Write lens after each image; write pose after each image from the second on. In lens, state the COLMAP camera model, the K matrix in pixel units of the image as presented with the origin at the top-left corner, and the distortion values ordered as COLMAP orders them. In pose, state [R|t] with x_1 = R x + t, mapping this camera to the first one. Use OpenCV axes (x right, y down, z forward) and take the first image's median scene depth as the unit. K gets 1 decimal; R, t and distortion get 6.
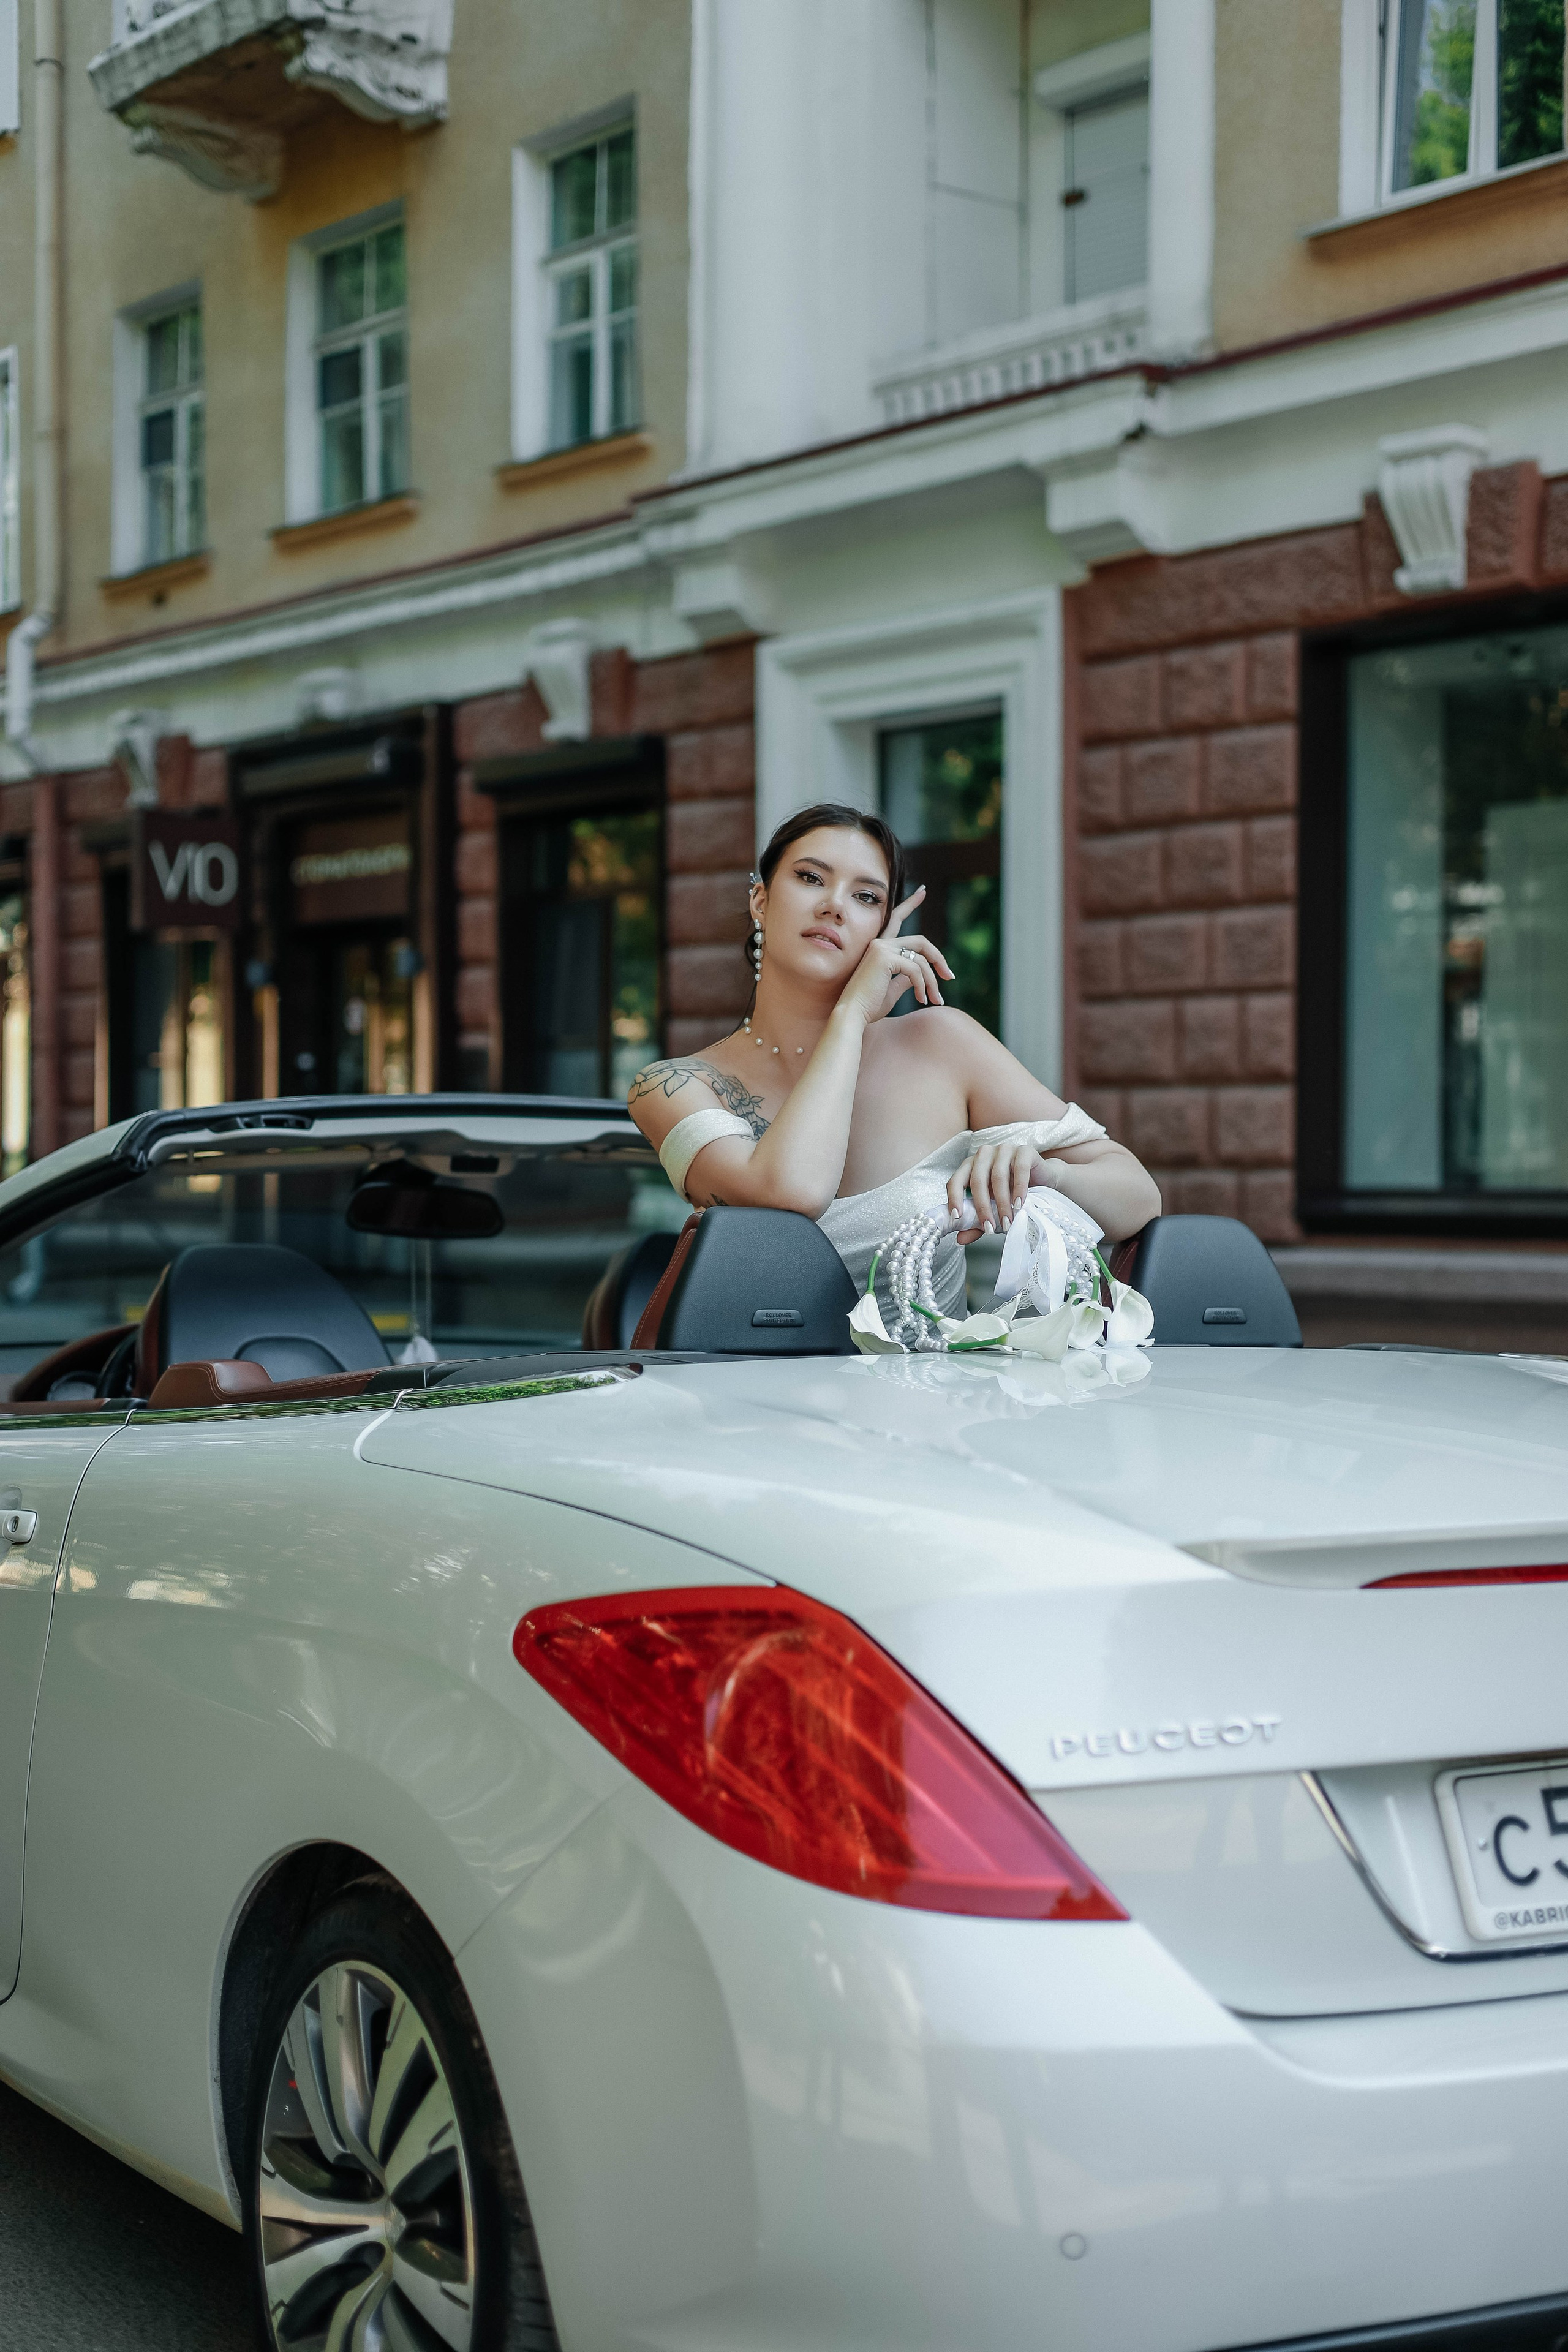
lens RADIAL K [[3293.8, 0, 780.0], [0, 3293.8, 1187.3], [0, 0, 1]] dist [0.022568, 0.000000]
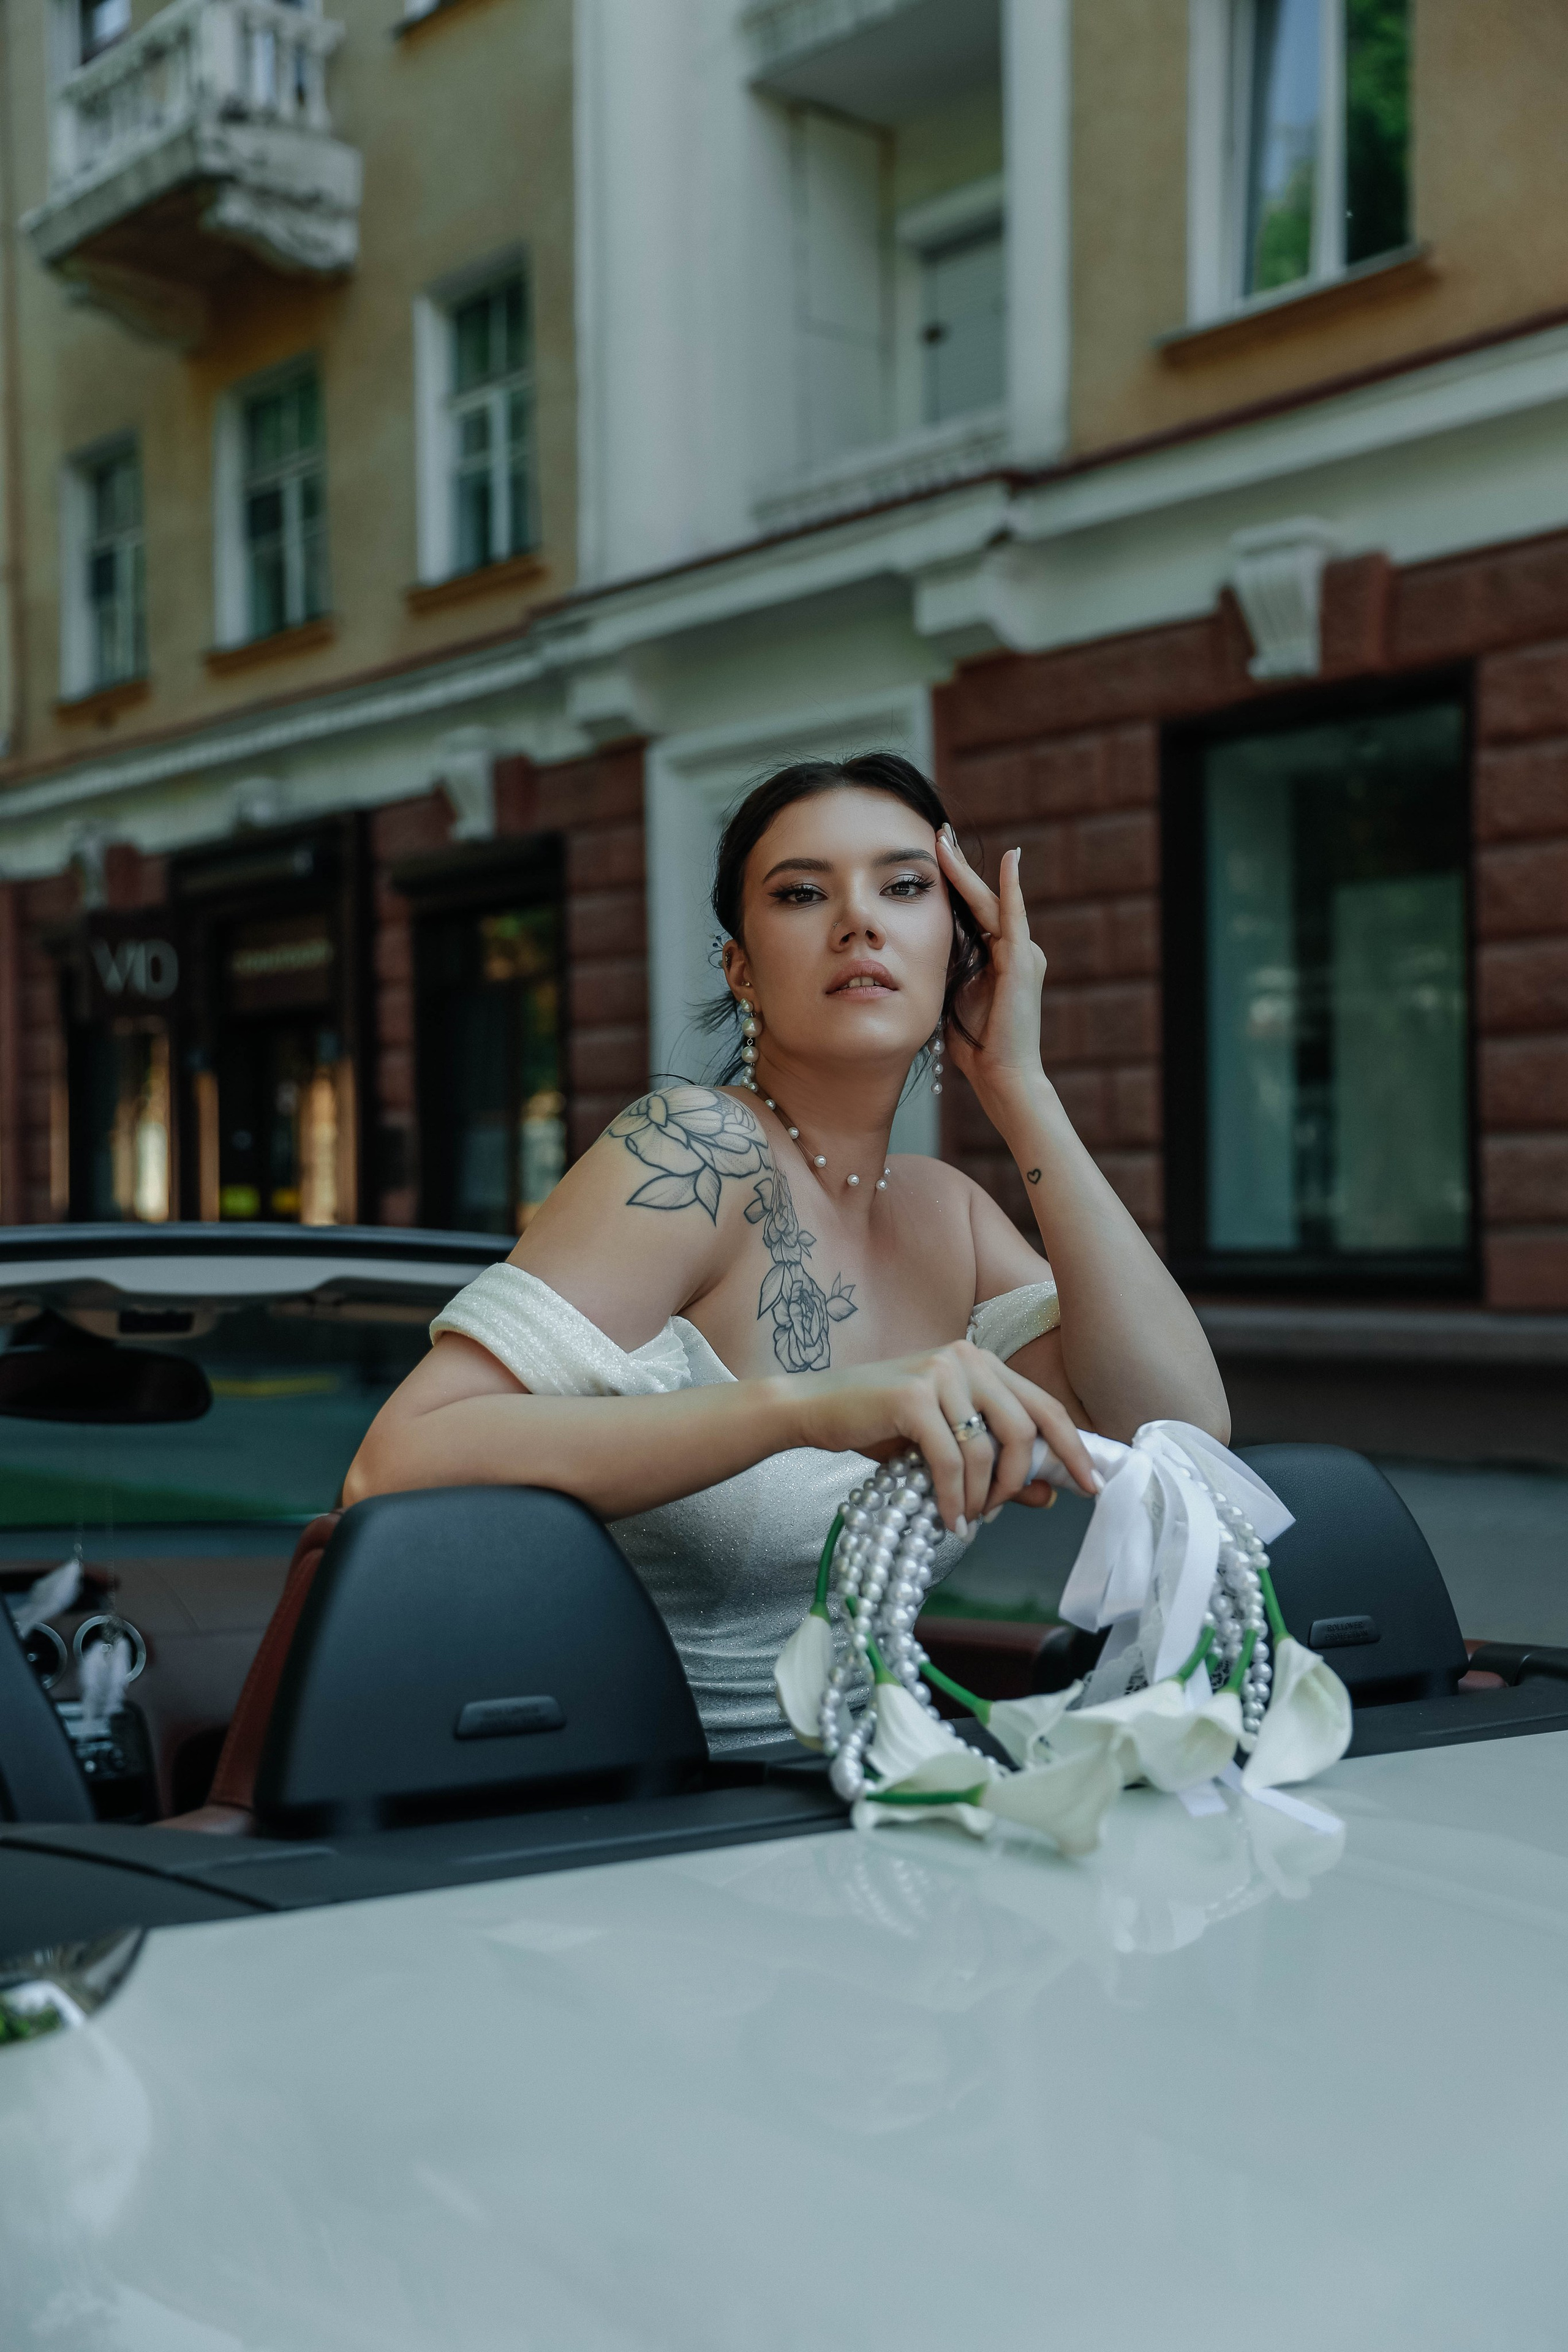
lens RADIAL K [[2676.3, 0, 792.7], [0, 2676.3, 1192.9], [0, 0, 1]] dist [0.064078, 0.000000]
pose [[0.999199, -0.015046, 0.037071, 0.005956], [0.015546, 0.999792, -0.013218, -0.007202], [-0.036865, 0.013783, 0.999225, 0.125139]]
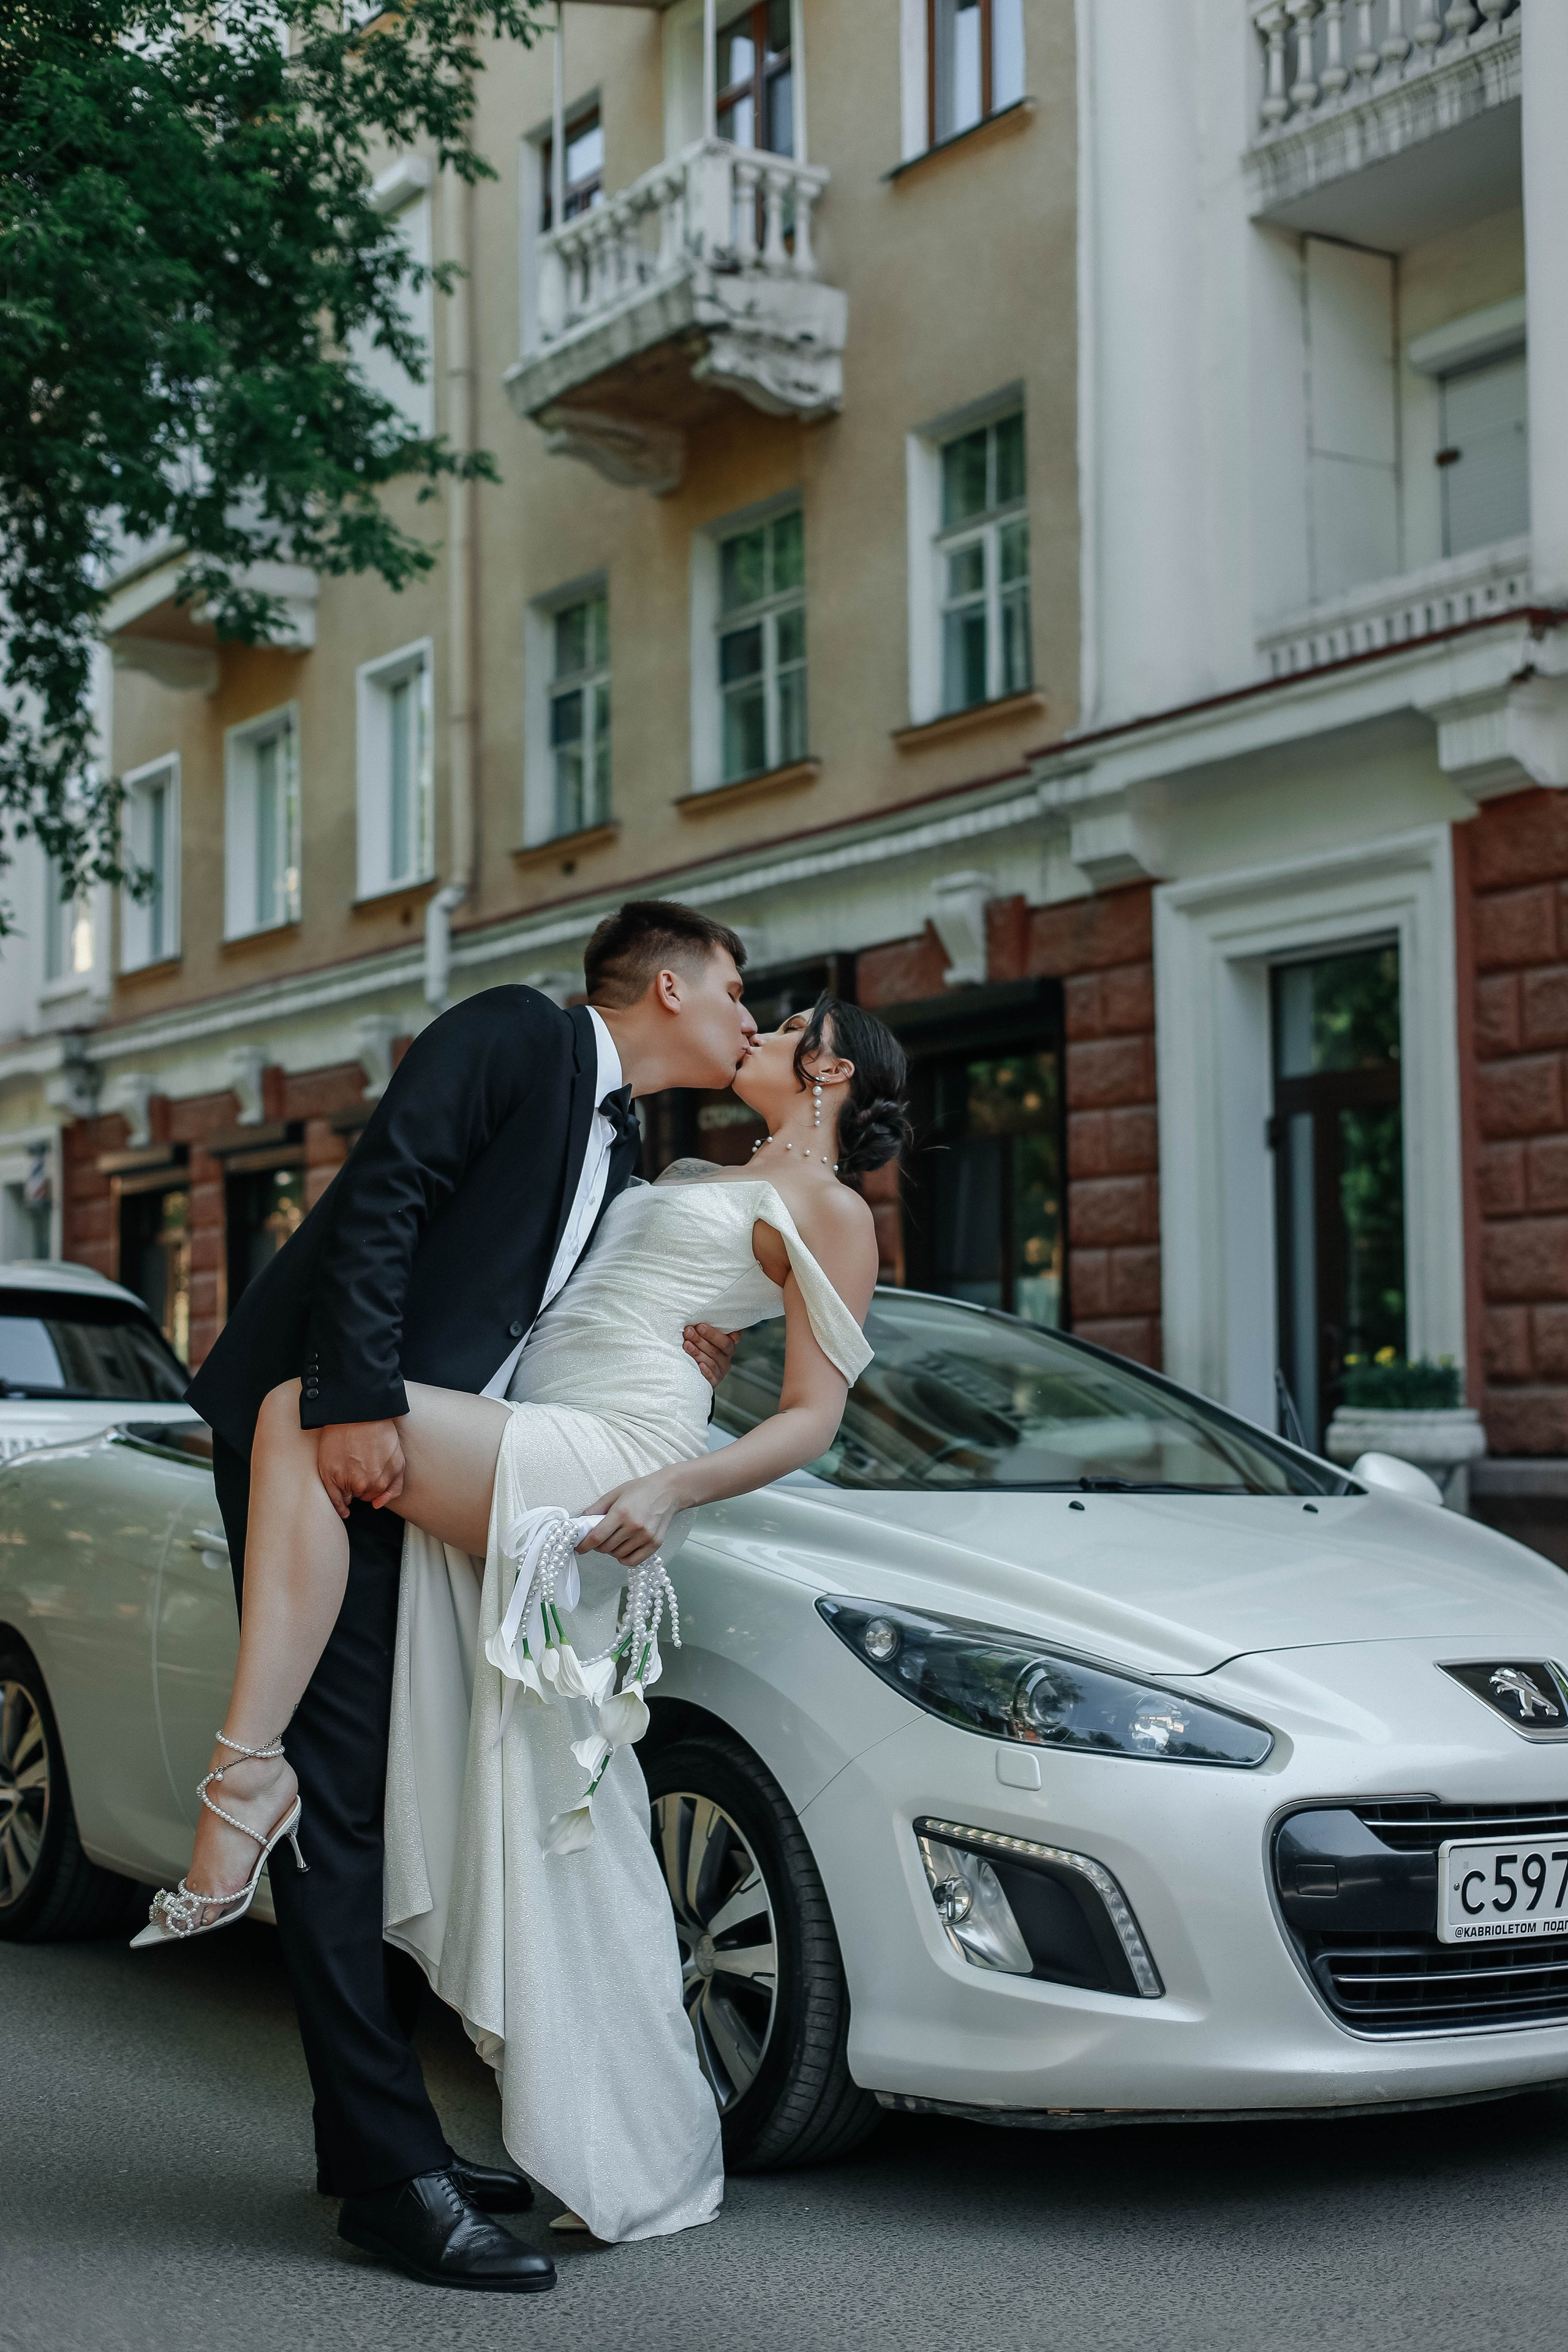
lens RADIAL K [[3293.8, 0, 793.6], [0, 3293.8, 1182.1], [0, 0, 1]] dist [0.022568, 0.000000]
pose [[0.994927, -0.019259, -0.098737, -0.018380], [0.011134, 0.996554, -0.082195, 0.012121], [0.099979, 0.080679, 0.991713, -0.036761]]
